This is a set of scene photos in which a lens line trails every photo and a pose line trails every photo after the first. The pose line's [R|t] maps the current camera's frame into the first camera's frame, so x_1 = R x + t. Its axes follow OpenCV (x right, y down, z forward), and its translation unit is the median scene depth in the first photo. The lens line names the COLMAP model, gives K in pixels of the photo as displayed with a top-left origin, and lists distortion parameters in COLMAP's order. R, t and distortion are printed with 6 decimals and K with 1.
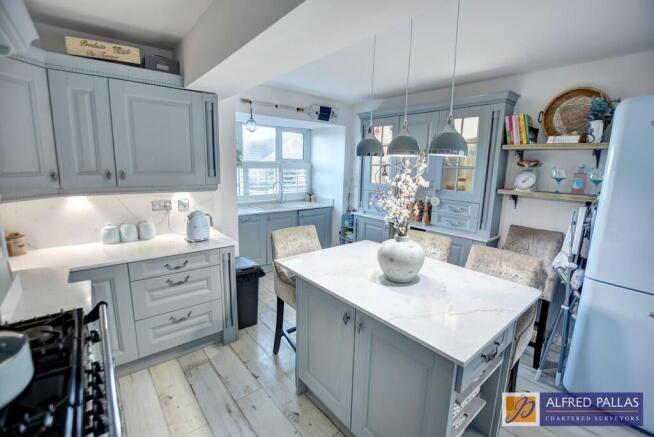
lens RADIAL K [[290.6, 0, 327.1], [0, 290.6, 217.8], [0, 0, 1]] dist [-0.013760, 0.000016]
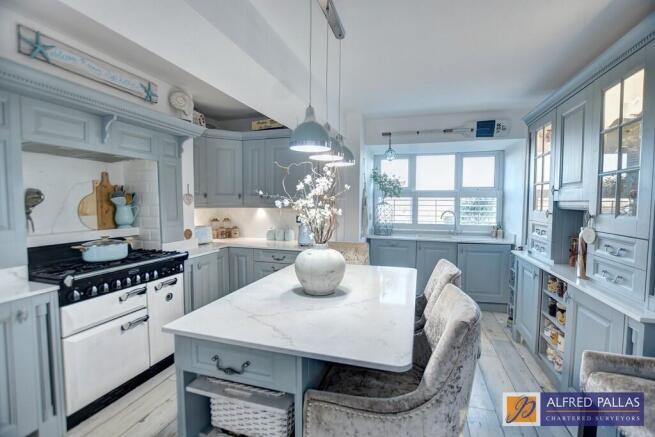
lens RADIAL K [[290.0, 0, 330.3], [0, 290.0, 217.4], [0, 0, 1]] dist [-0.027929, -0.000388]
pose [[0.554919, 0.025641, -0.831509, 0.448982], [-0.147969, 0.986629, -0.068325, 0.016885], [0.818639, 0.160953, 0.551294, 0.222238]]
